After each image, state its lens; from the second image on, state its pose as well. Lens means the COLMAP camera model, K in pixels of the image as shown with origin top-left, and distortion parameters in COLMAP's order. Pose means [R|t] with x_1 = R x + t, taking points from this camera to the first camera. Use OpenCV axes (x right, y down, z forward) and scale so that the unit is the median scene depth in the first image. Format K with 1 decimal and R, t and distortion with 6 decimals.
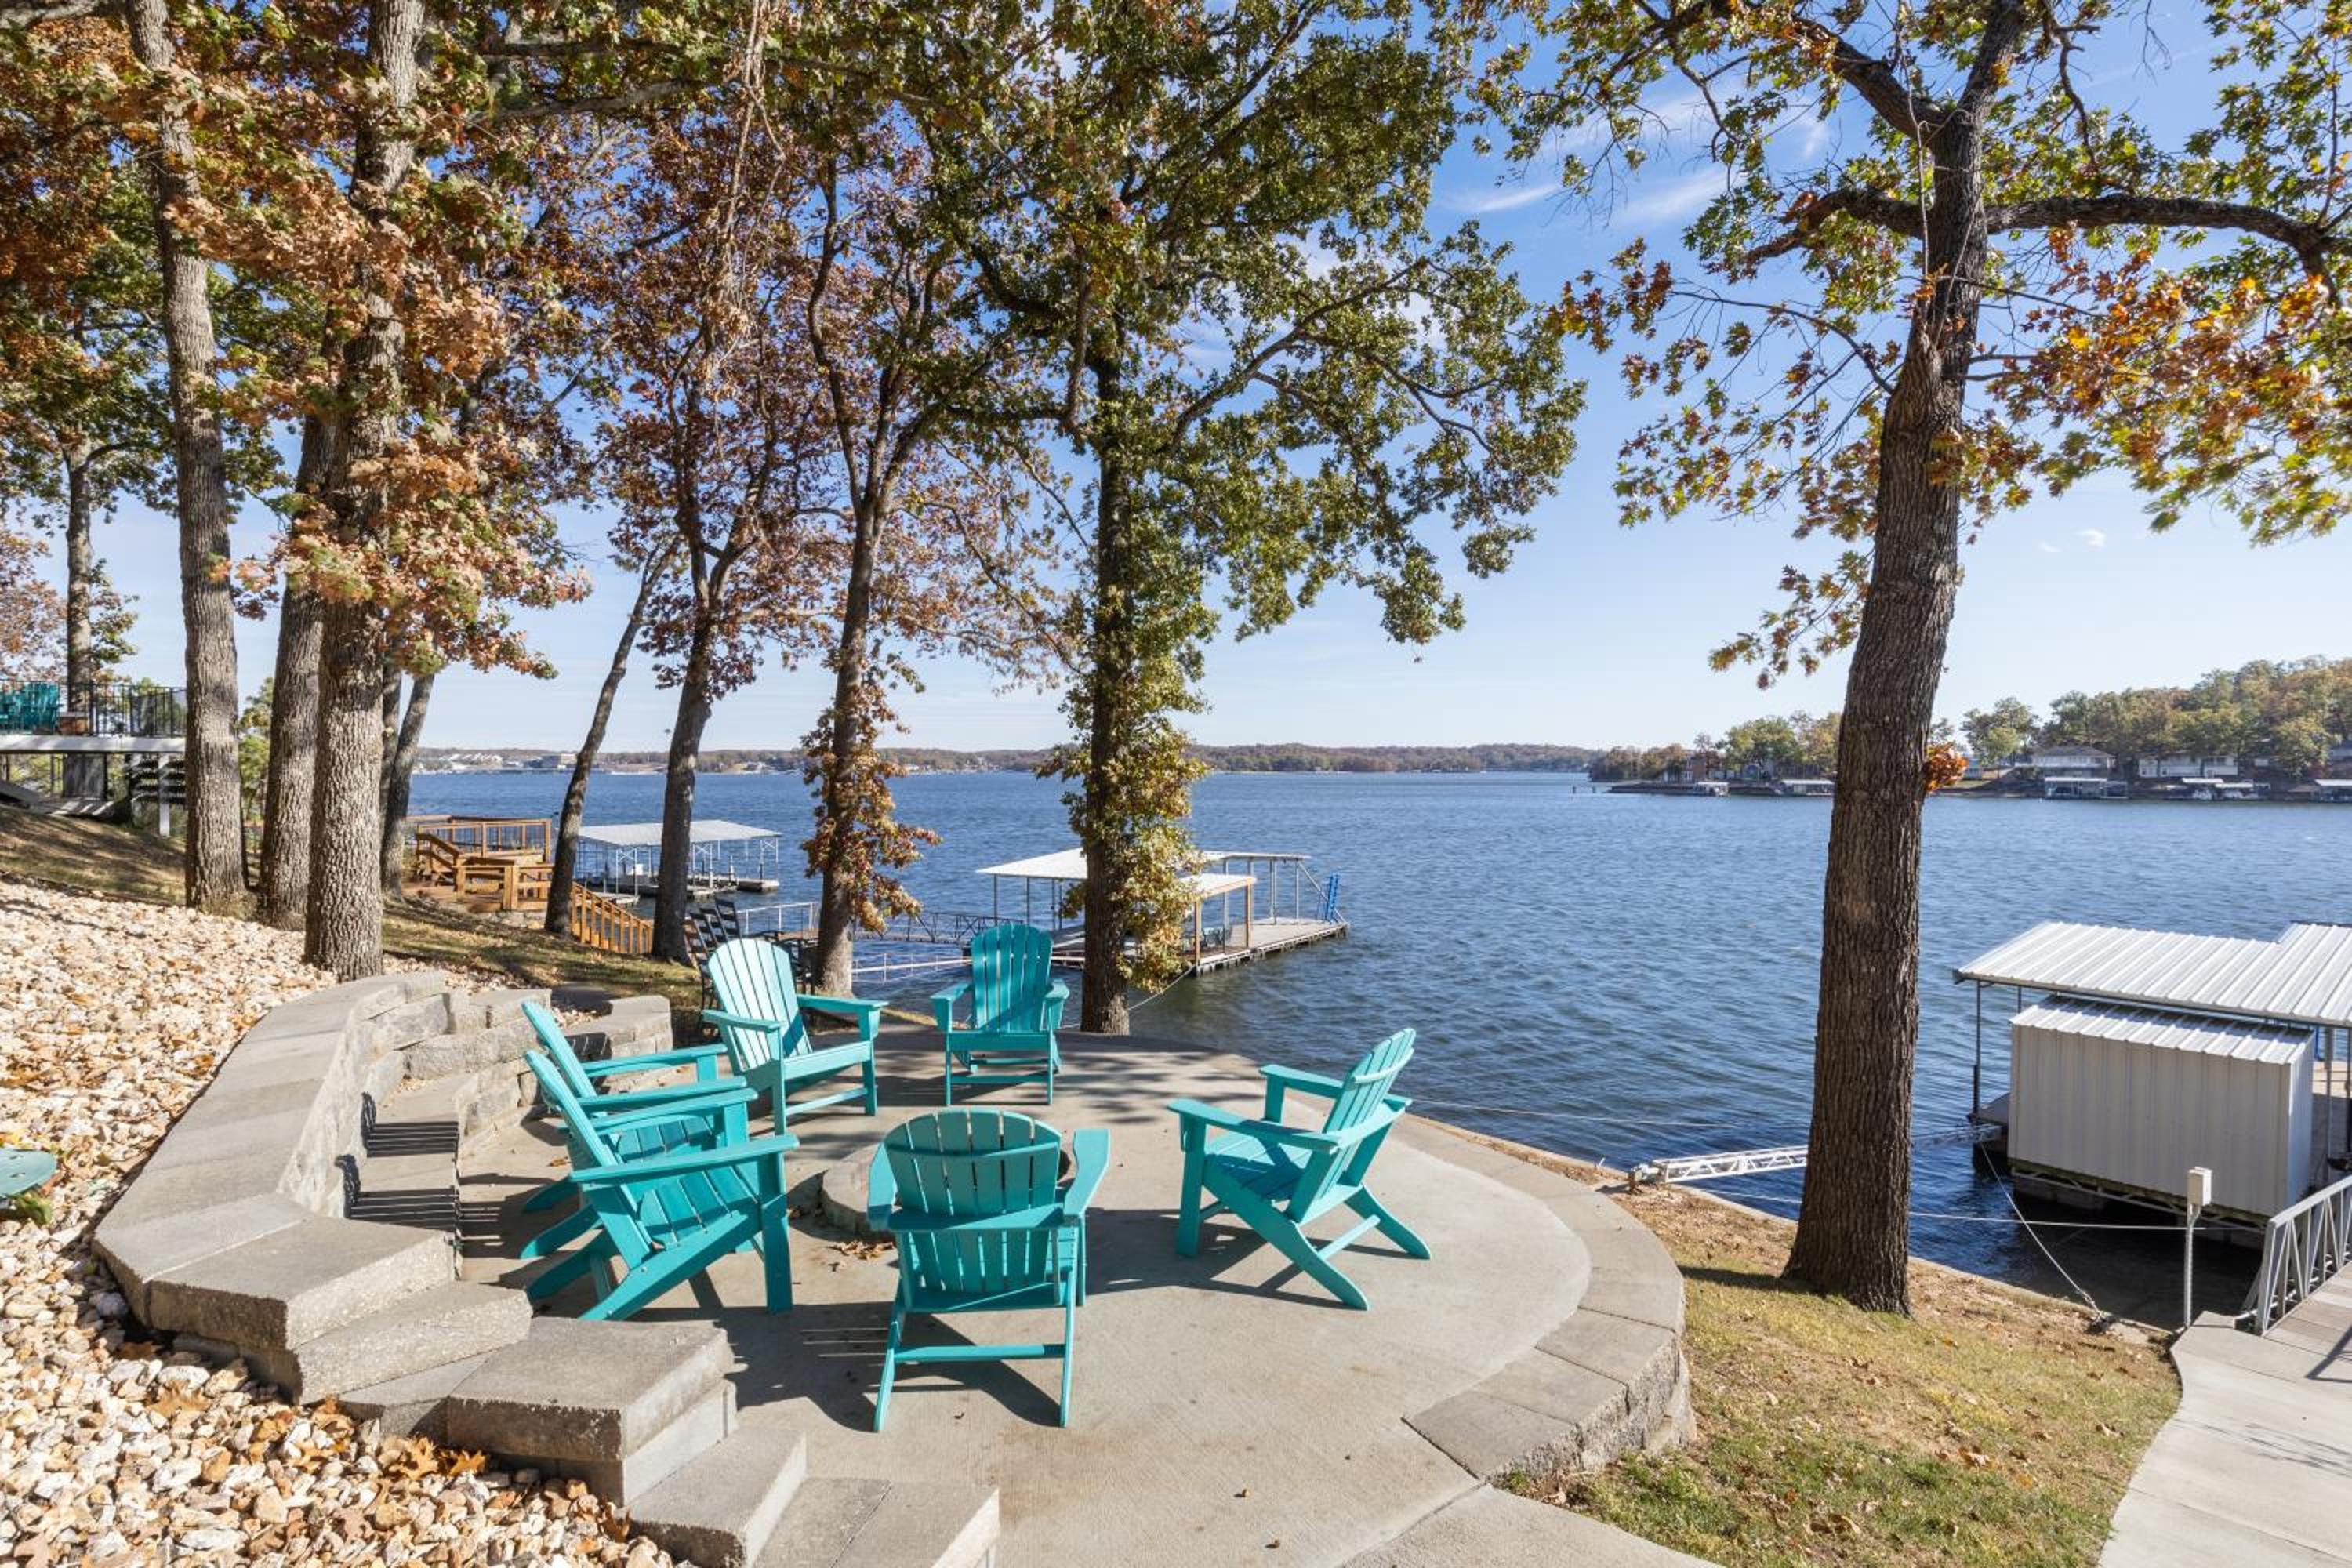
lens RADIAL K [[1158.1, 0, 1169.0], [0, 1158.1, 786.6], [0, 0, 1]] dist [-0.002120, -0.001453]
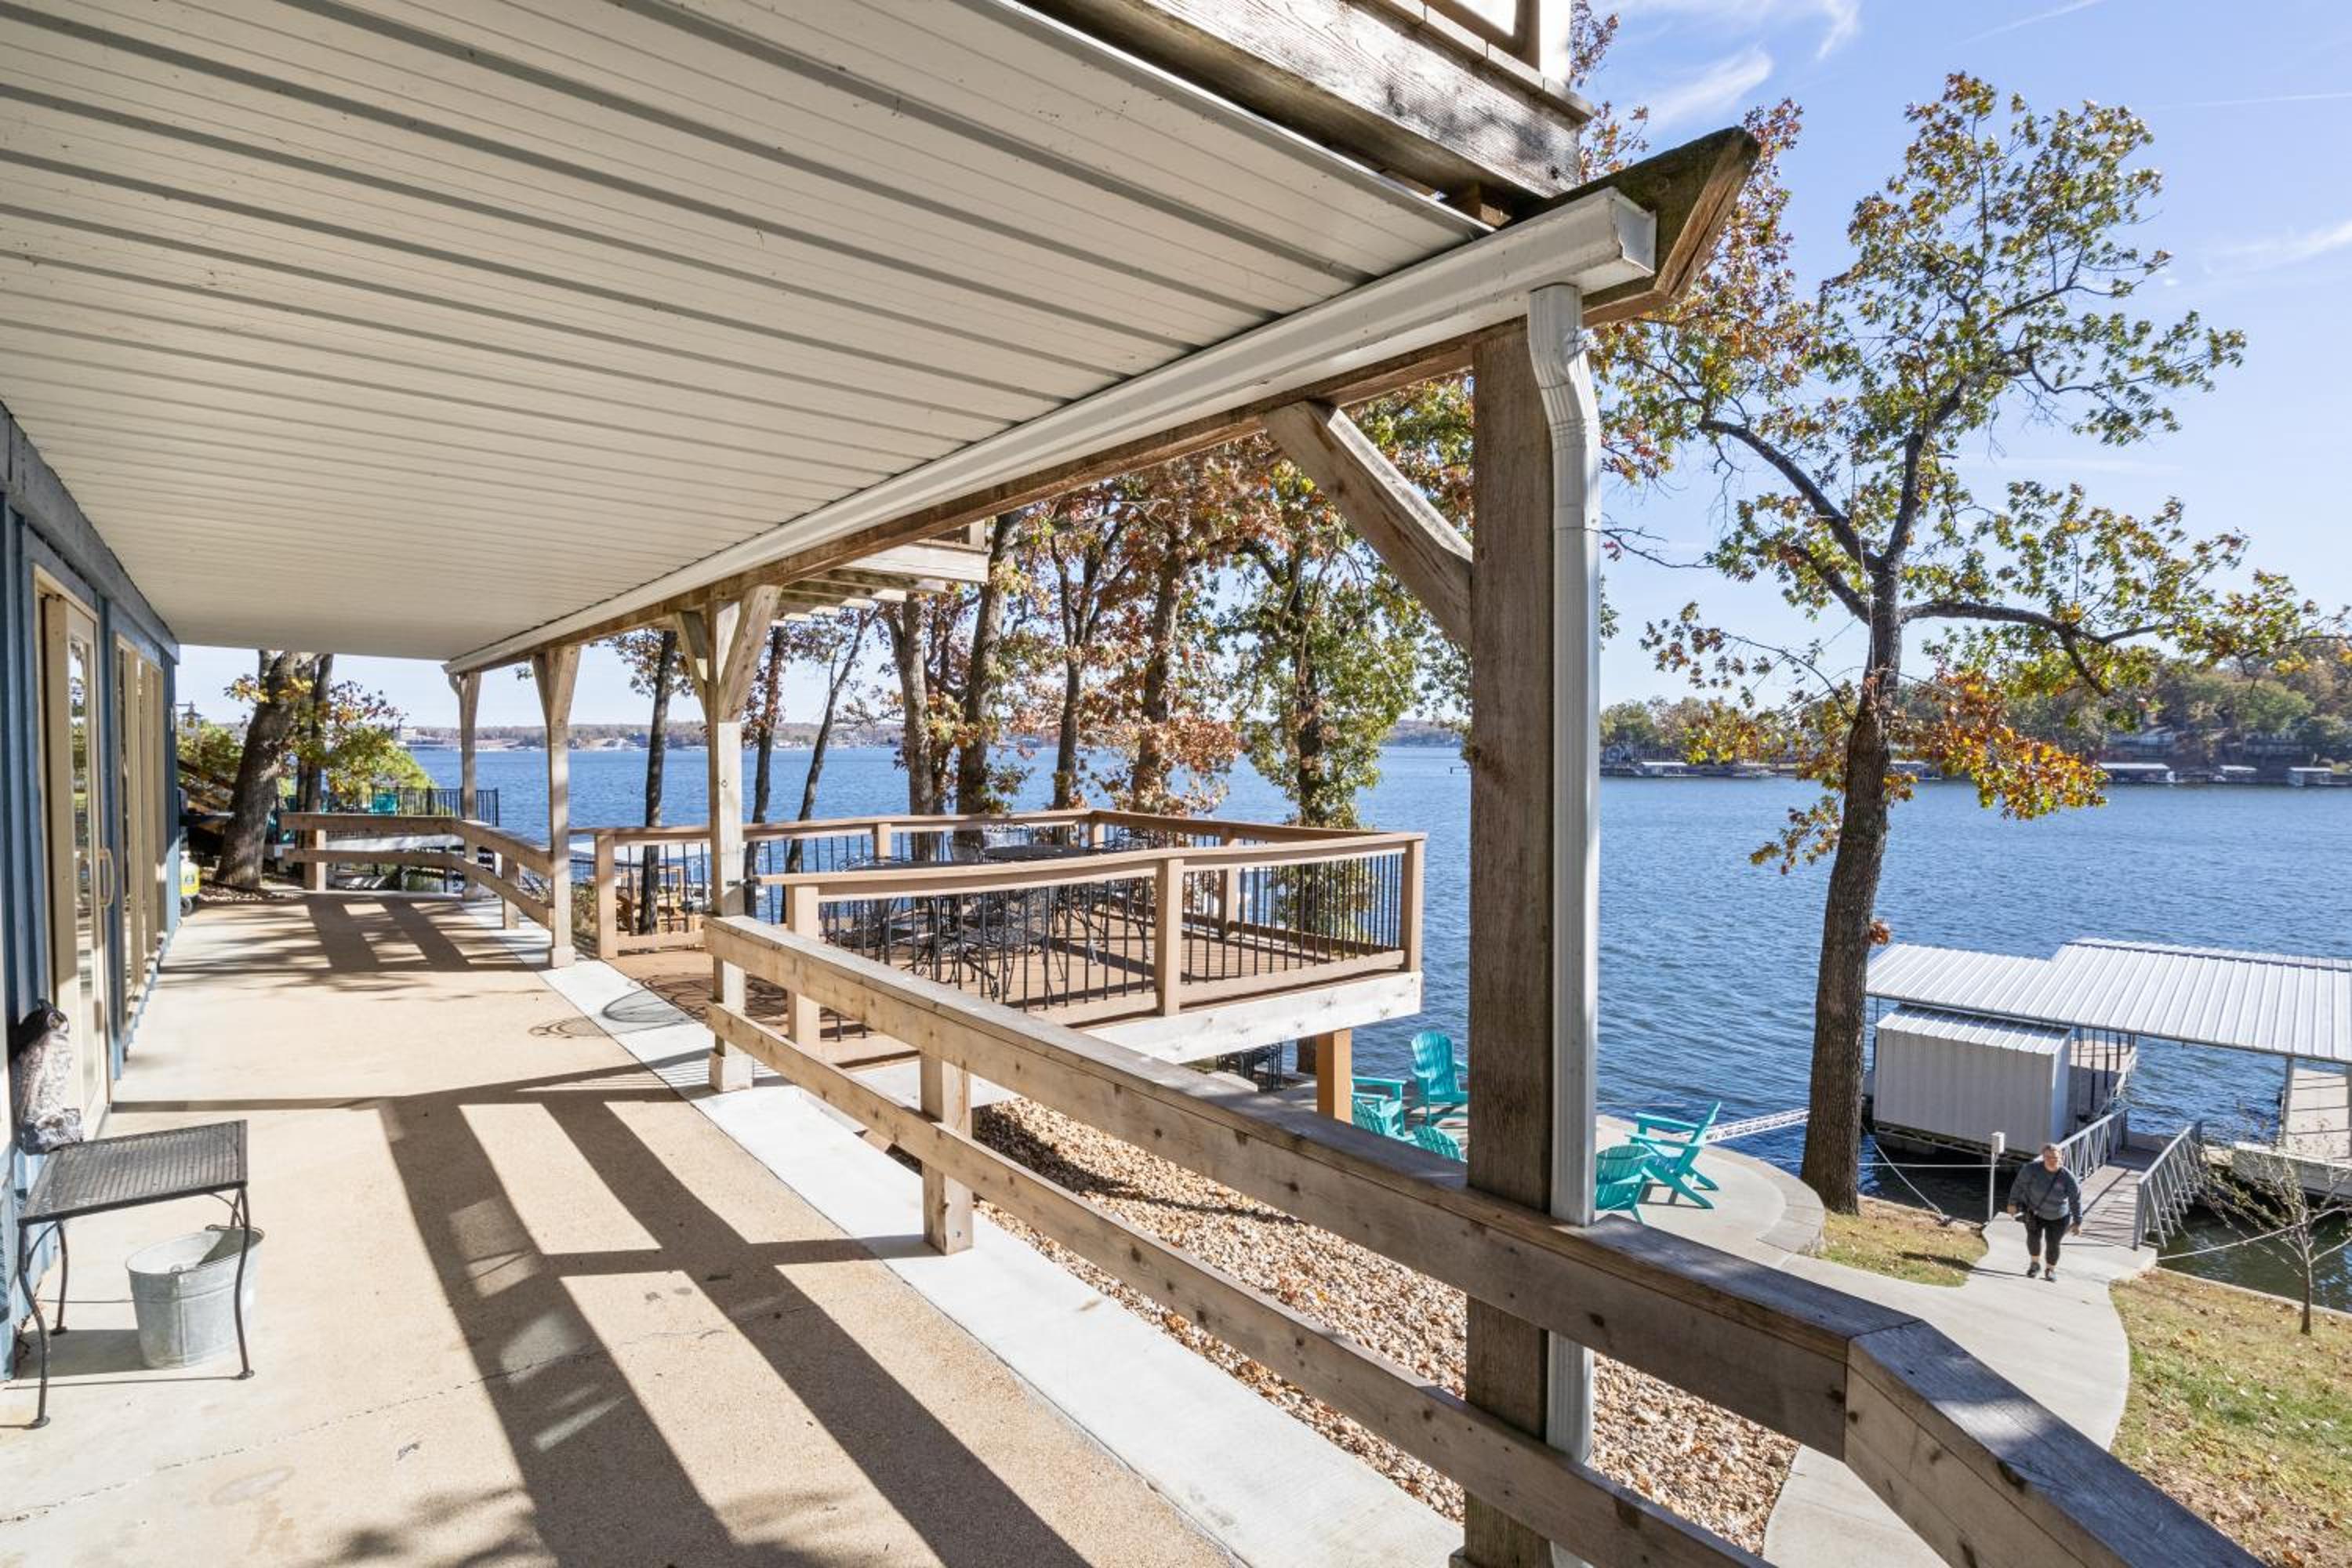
lens RADIAL K [[1158.1, 0, 1185.3], [0, 1158.1, 794.2], [0, 0, 1]] dist [-0.002120, -0.001453]
pose [[0.993523, -0.002173, 0.113614, -0.289199], [-0.000744, 0.999671, 0.025633, -0.123134], [-0.113632, -0.025551, 0.993194, -0.321262]]
